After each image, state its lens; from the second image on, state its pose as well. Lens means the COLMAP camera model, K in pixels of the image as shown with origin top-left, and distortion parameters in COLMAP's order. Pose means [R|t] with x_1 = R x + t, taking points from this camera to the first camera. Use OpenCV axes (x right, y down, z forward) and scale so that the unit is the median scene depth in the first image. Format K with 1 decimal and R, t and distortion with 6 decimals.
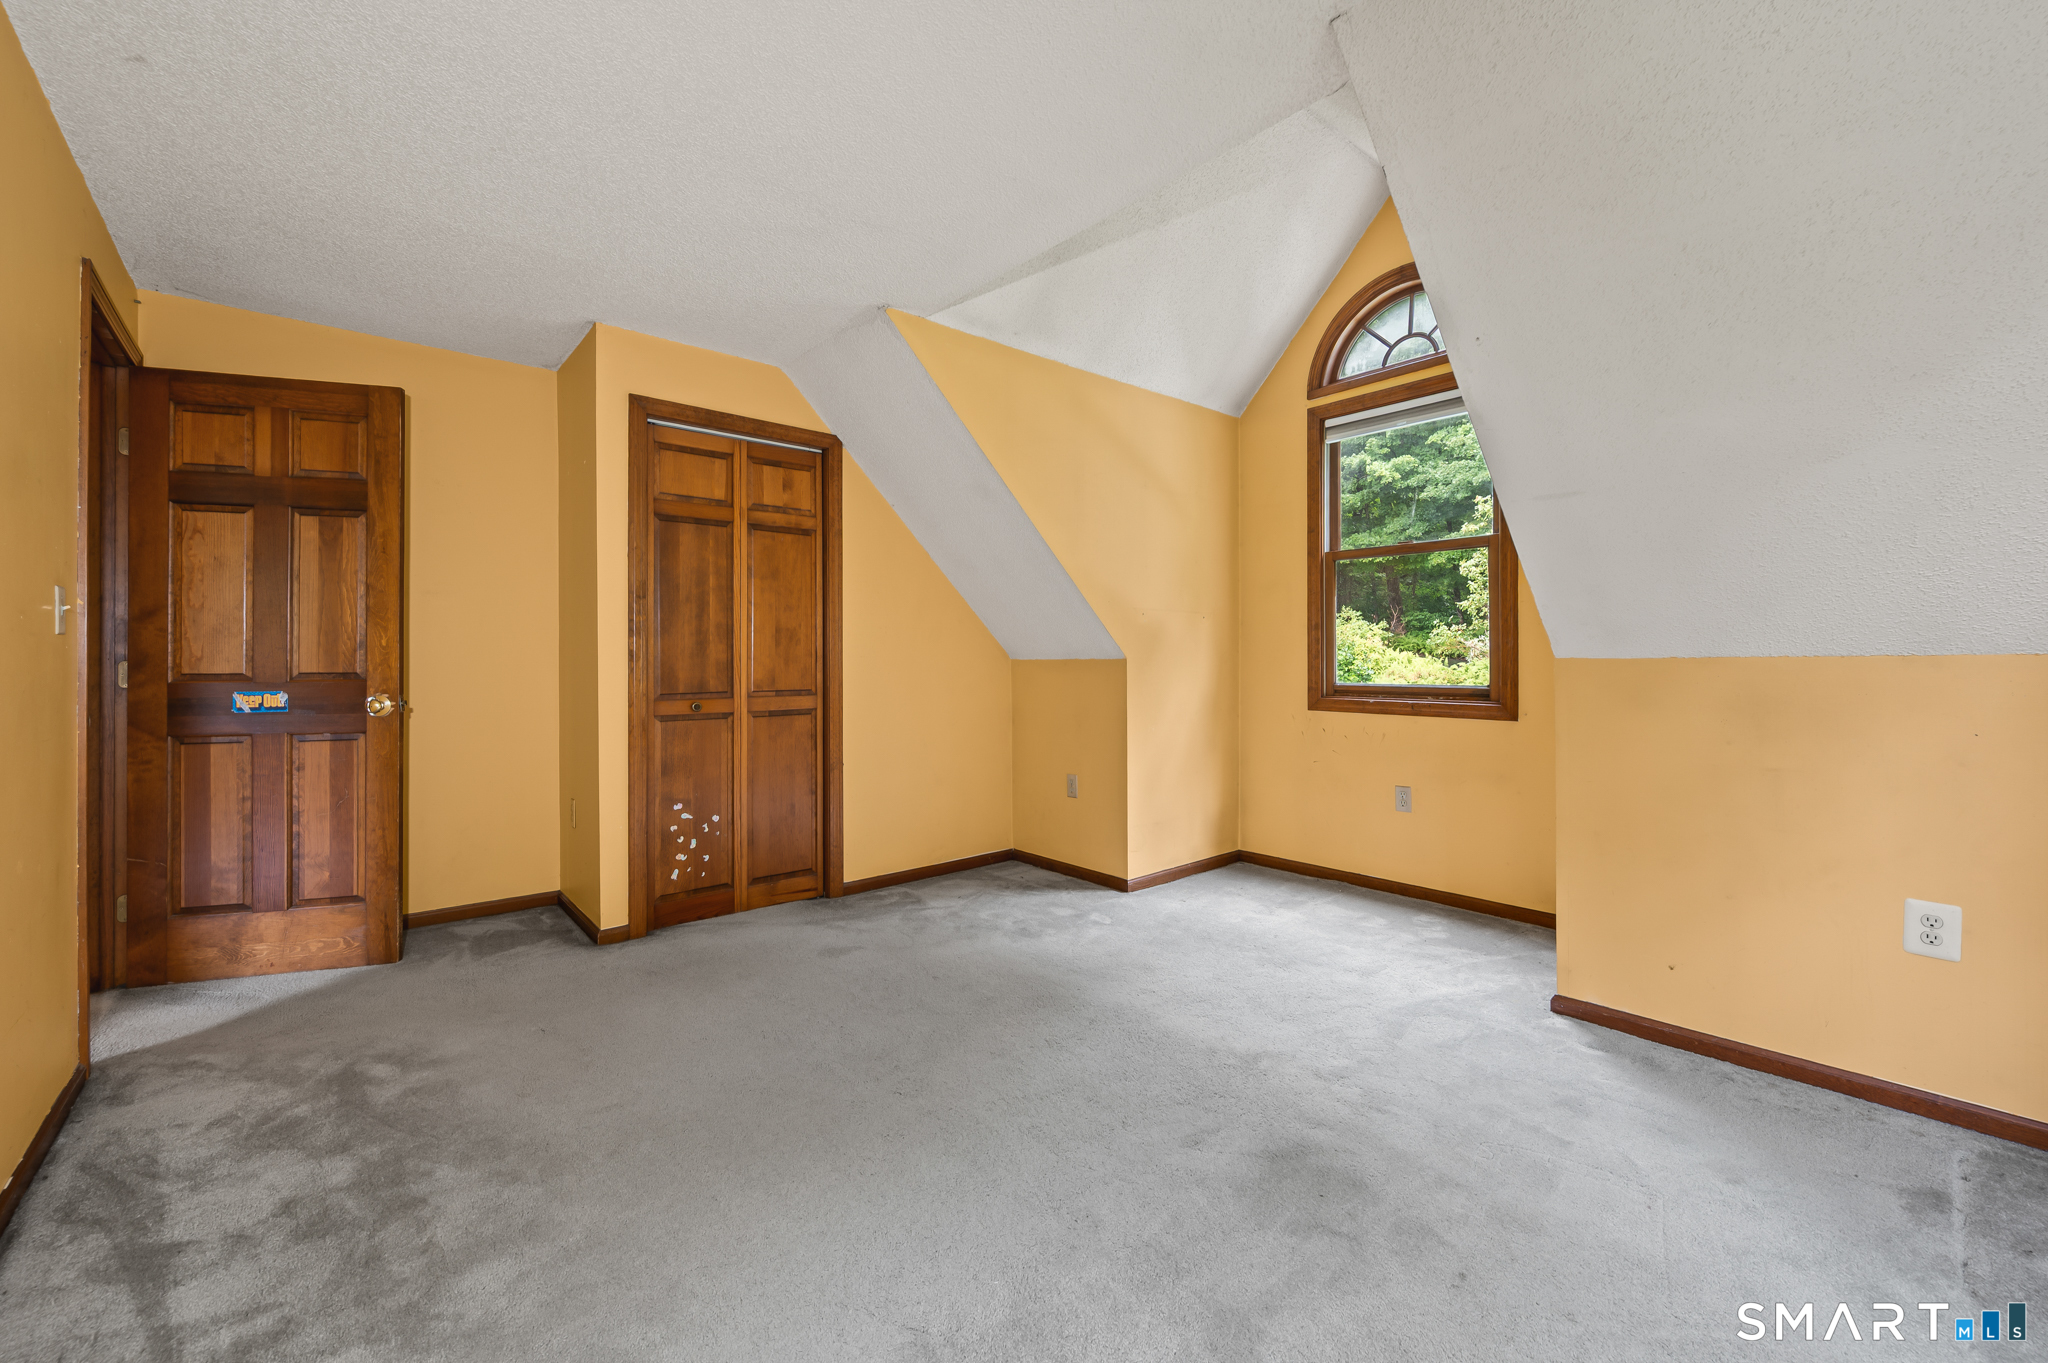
lens RADIAL K [[829.7, 0, 992.0], [0, 829.7, 658.8], [0, 0, 1]] dist [0.046635, -0.000012]
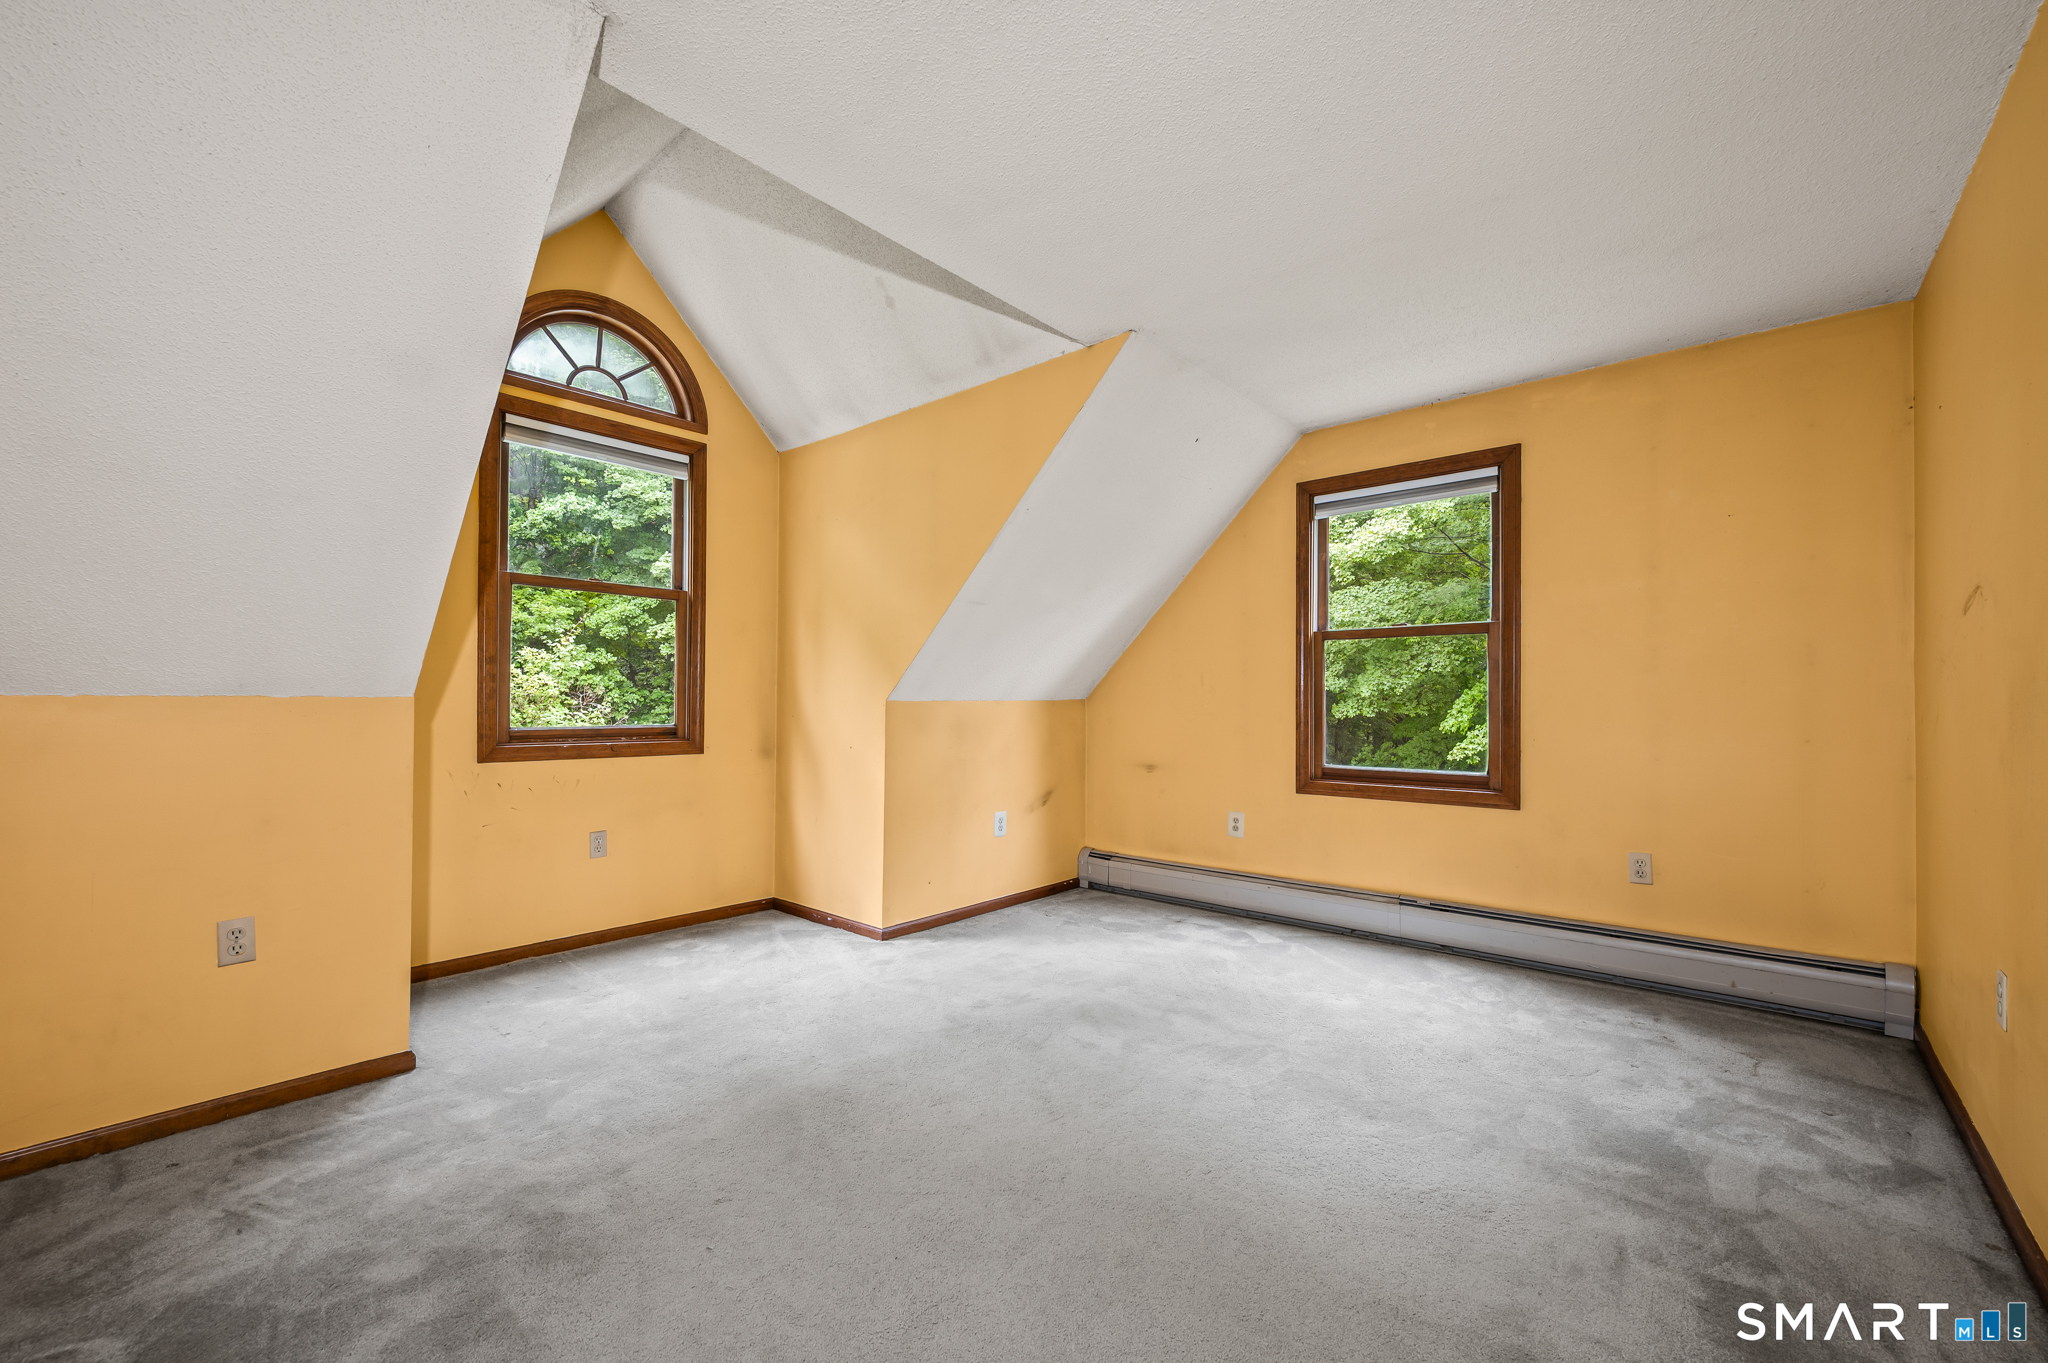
lens RADIAL K [[900.2, 0, 1030.2], [0, 900.2, 697.9], [0, 0, 1]] dist [0.000345, 0.000090]
pose [[-0.176134, 0.008131, 0.984333, -0.758535], [-0.003225, 0.999956, -0.008837, 0.006538], [-0.984361, -0.004731, -0.176100, 0.849552]]
